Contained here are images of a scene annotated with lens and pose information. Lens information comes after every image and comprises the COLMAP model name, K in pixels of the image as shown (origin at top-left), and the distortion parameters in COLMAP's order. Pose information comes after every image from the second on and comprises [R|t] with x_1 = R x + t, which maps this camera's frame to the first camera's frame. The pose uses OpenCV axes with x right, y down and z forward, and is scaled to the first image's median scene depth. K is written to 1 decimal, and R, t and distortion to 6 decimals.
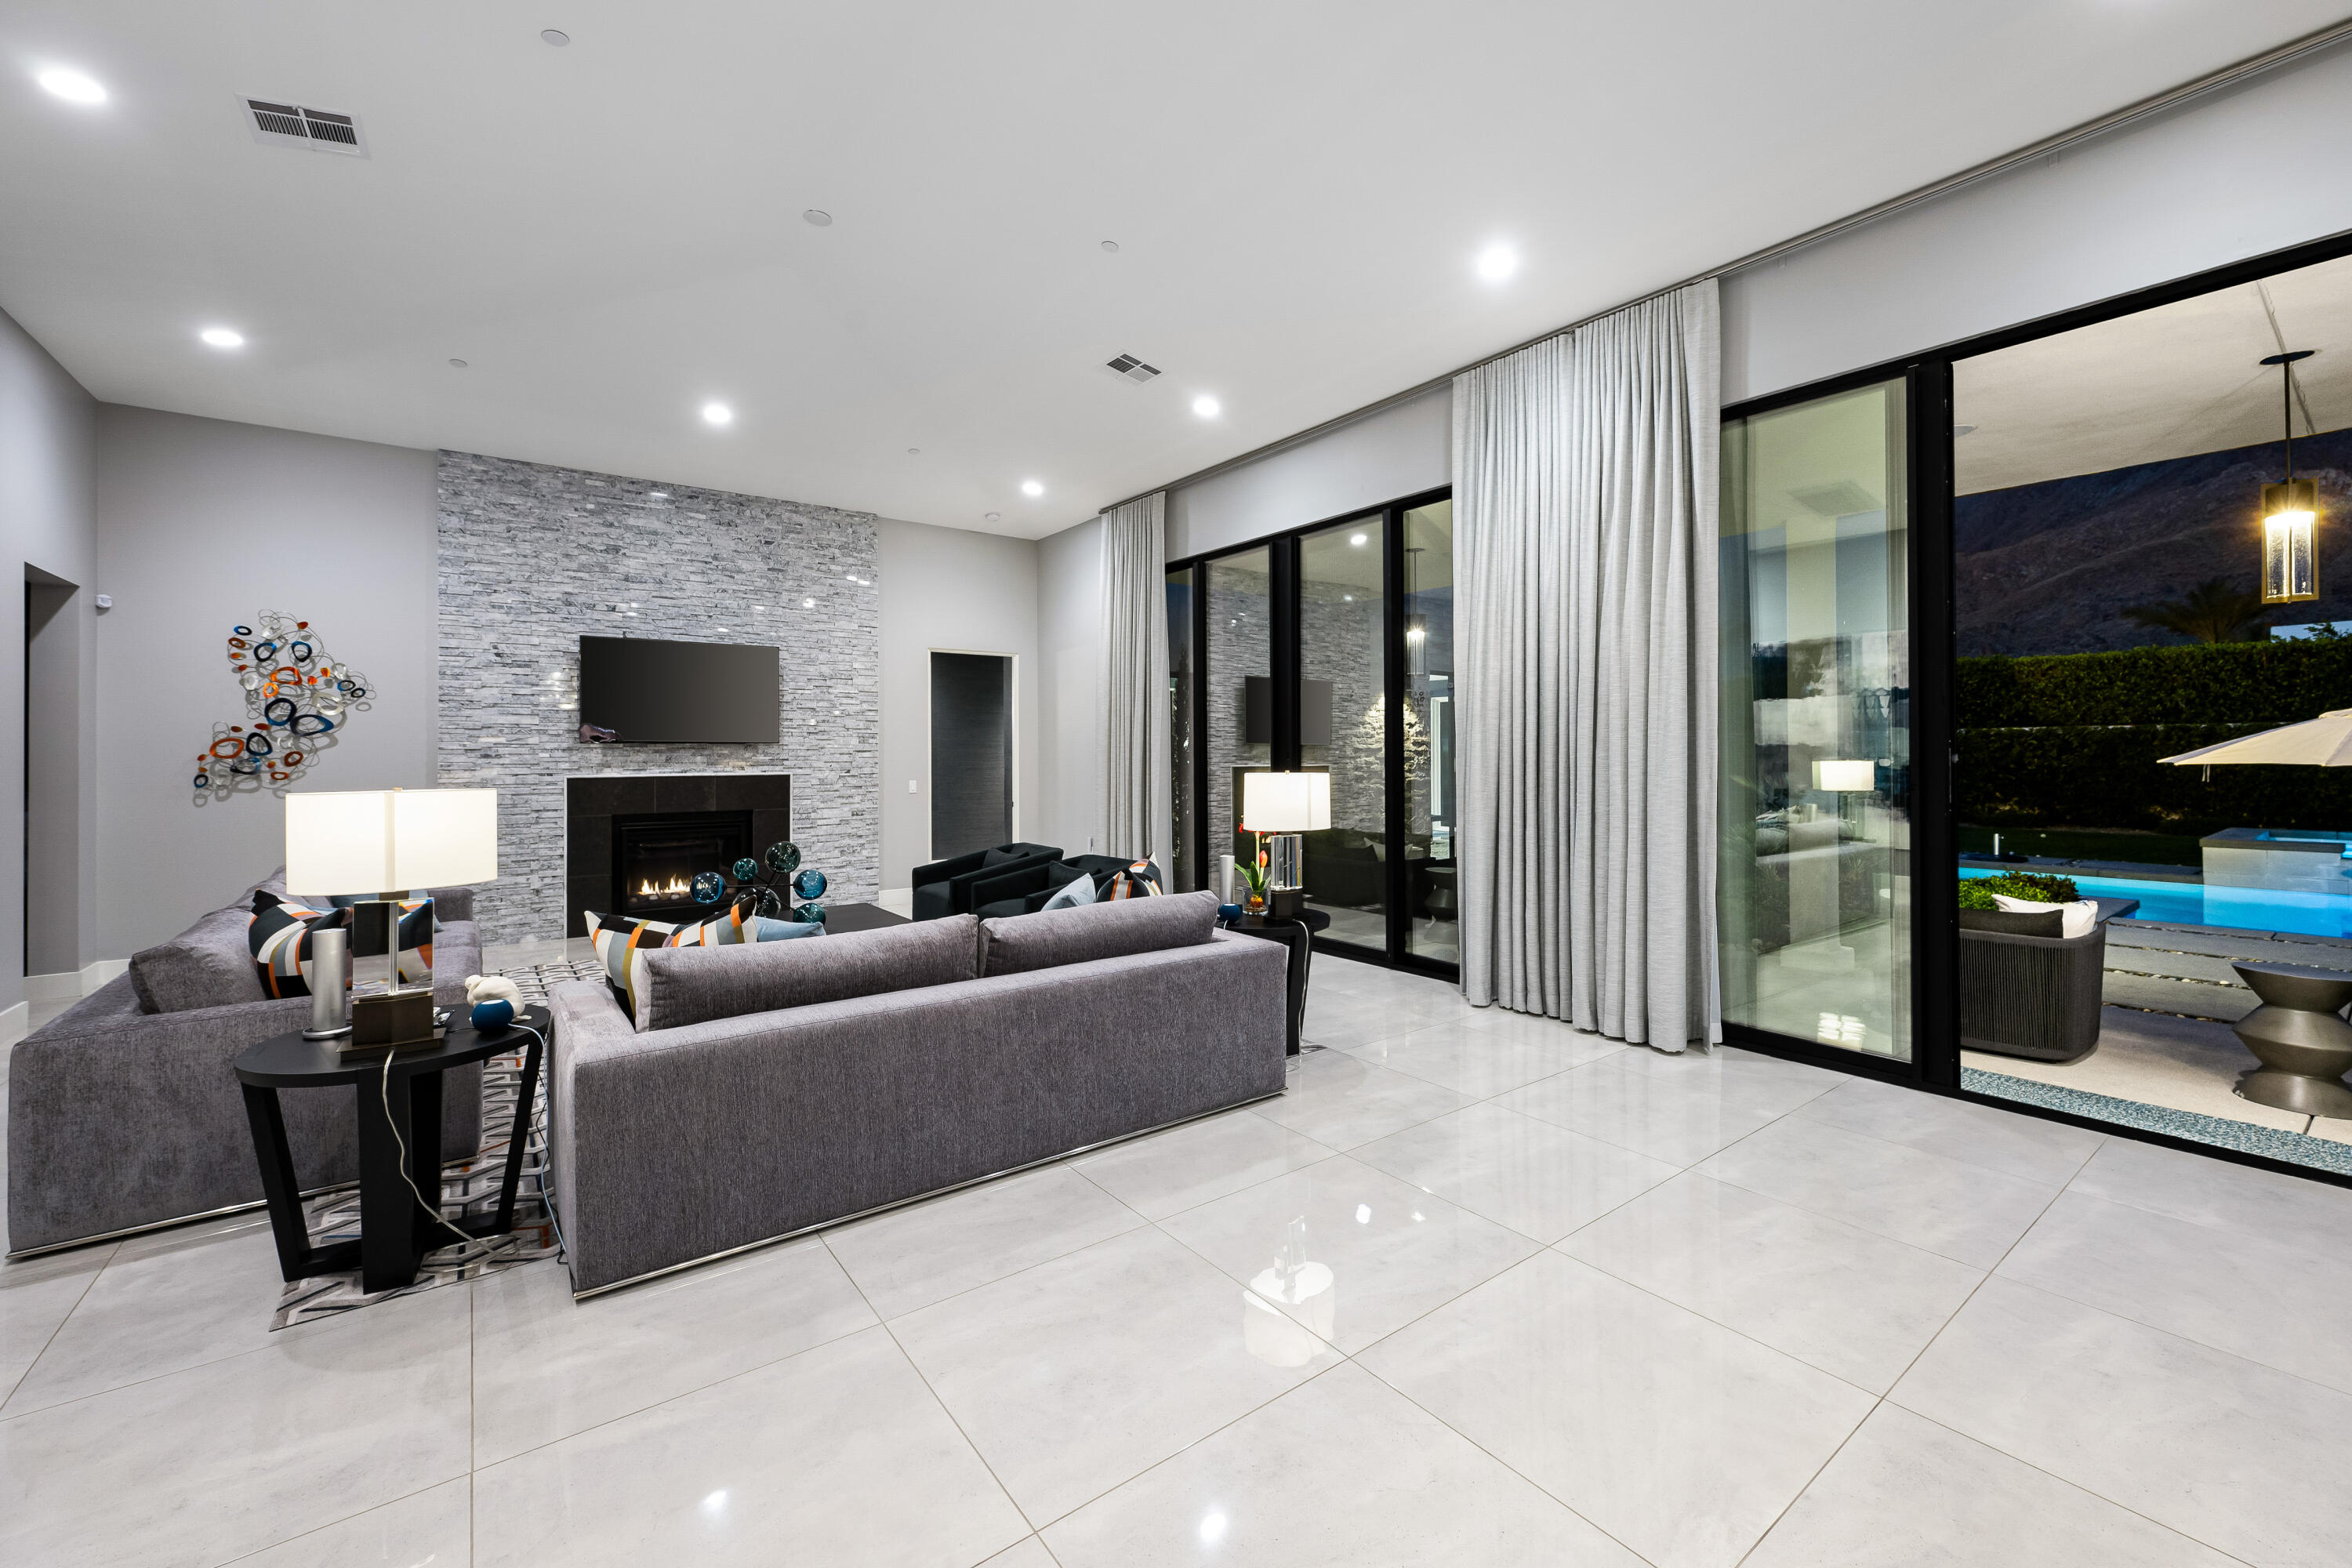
lens RADIAL K [[960.5, 0, 1189.2], [0, 960.5, 753.3], [0, 0, 1]] dist [-0.001494, -0.000173]
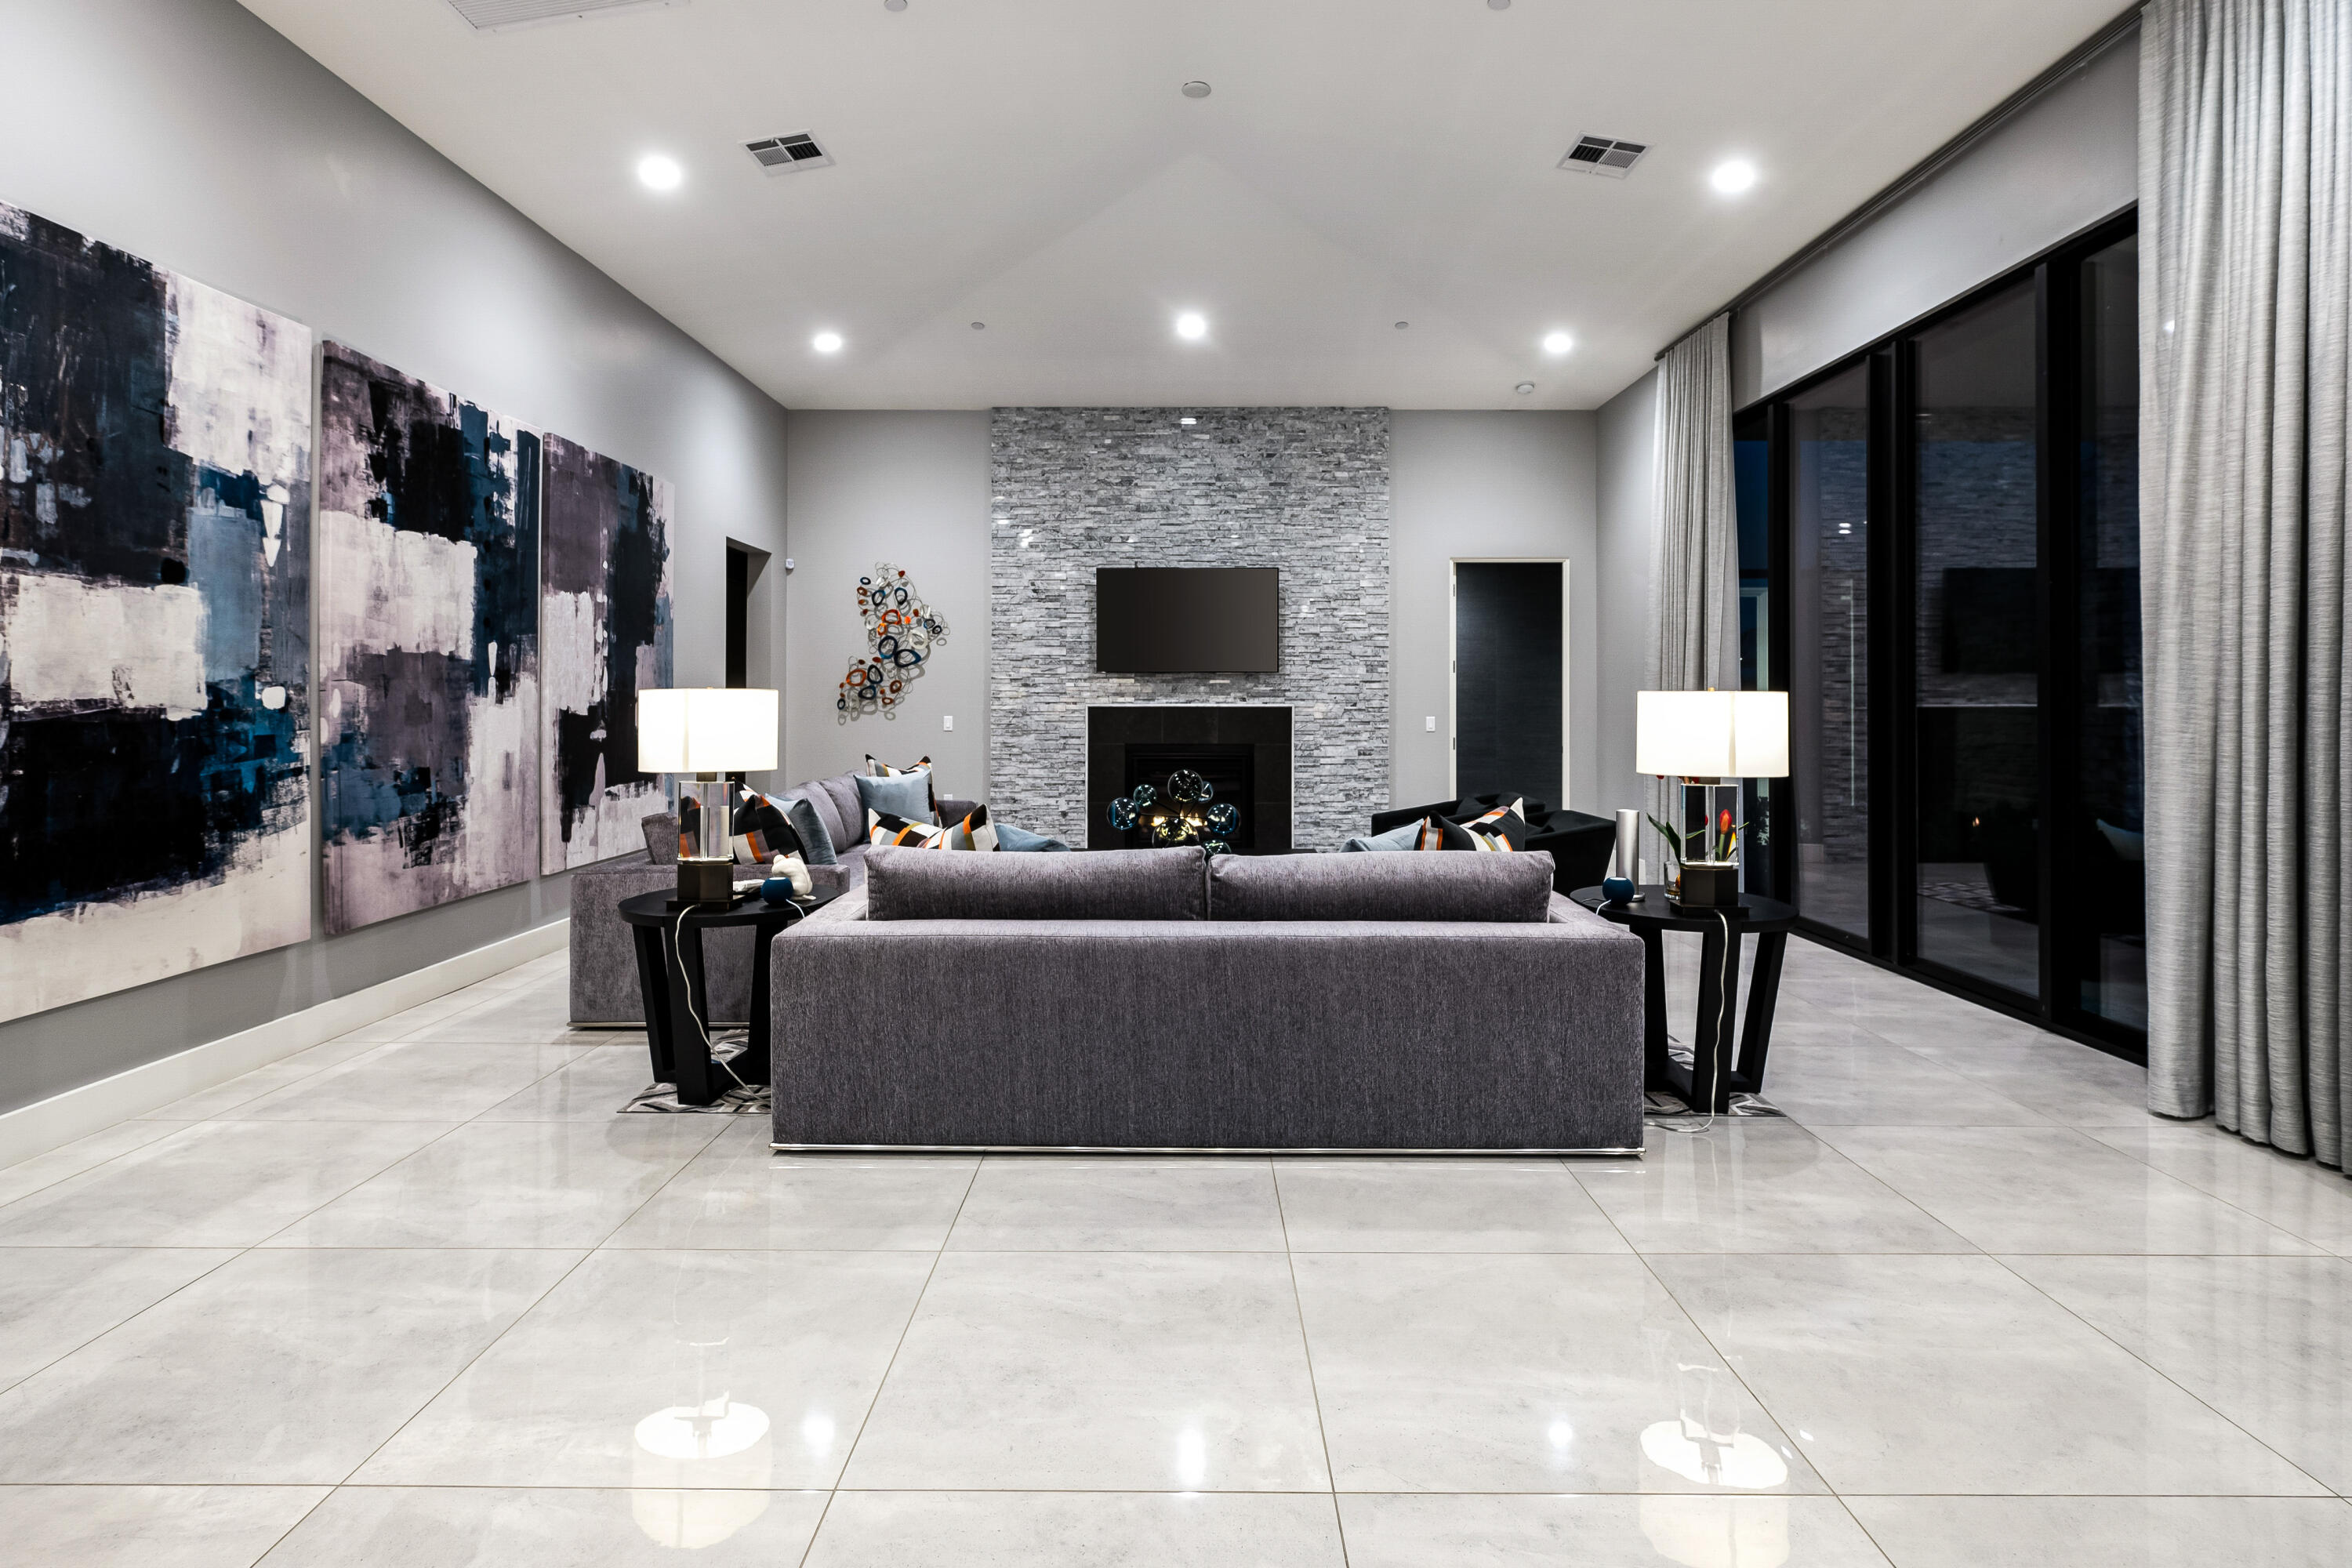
lens RADIAL K [[1140.0, 0, 1172.6], [0, 1140.0, 701.5], [0, 0, 1]] dist [-0.000151, -0.000392]
pose [[0.788410, 0.005608, -0.615124, 0.191066], [-0.005284, 0.999983, 0.002345, 0.017770], [0.615127, 0.001402, 0.788427, 0.090725]]
